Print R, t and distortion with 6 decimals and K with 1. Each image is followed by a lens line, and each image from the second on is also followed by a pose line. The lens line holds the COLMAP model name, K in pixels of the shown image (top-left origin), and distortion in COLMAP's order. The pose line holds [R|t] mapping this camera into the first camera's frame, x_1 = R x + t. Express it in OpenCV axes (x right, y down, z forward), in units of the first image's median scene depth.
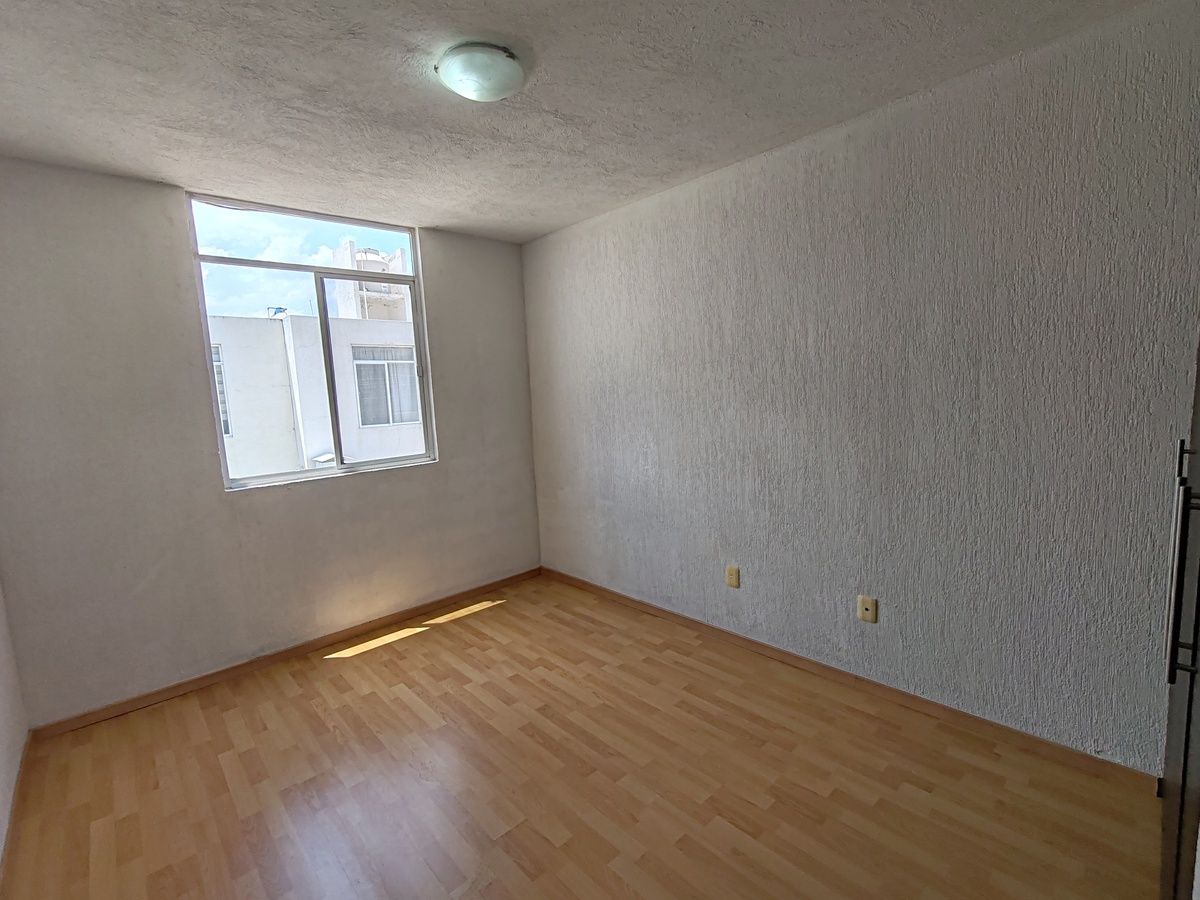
lens RADIAL K [[544.4, 0, 606.9], [0, 544.4, 453.0], [0, 0, 1]] dist [-0.002702, -0.000057]
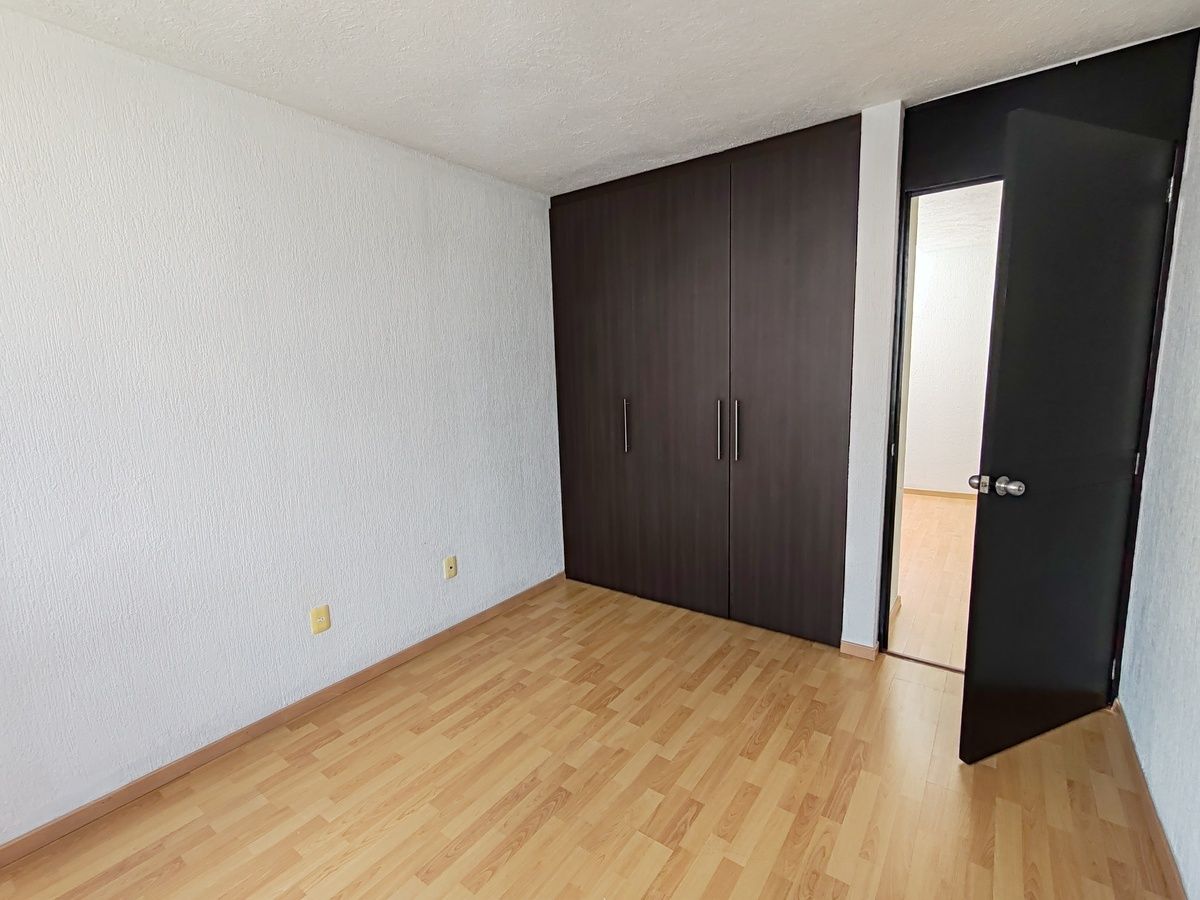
lens RADIAL K [[544.4, 0, 604.2], [0, 544.4, 449.1], [0, 0, 1]] dist [-0.002702, -0.000057]
pose [[-0.181042, -0.090597, 0.979294, -0.870835], [0.158903, 0.979970, 0.120036, -0.069236], [-0.970553, 0.177344, -0.163020, 0.972461]]
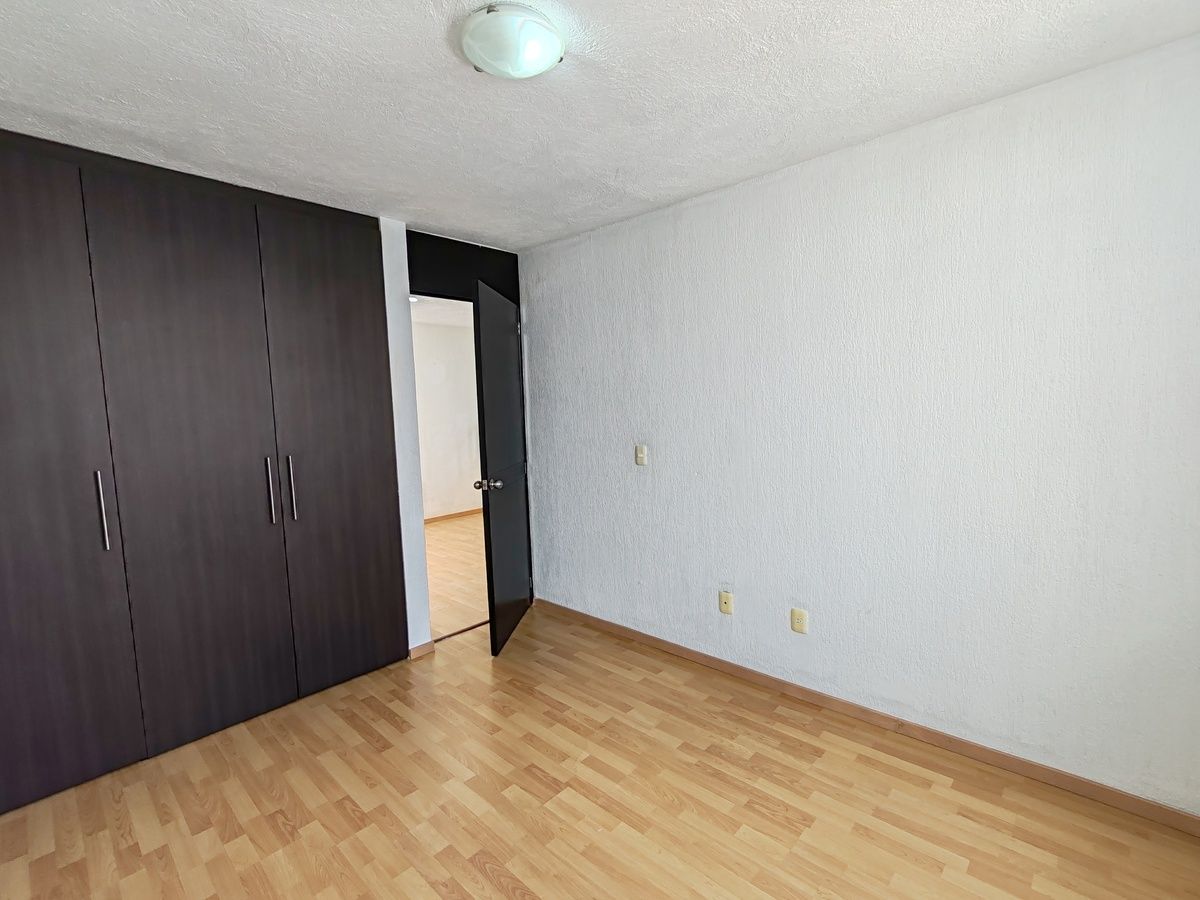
lens RADIAL K [[544.4, 0, 597.0], [0, 544.4, 451.7], [0, 0, 1]] dist [-0.002702, -0.000057]
pose [[-0.995091, 0.081733, -0.055798, -0.223790], [0.068106, 0.974654, 0.213101, -0.206156], [0.071801, 0.208255, -0.975436, 1.705018]]
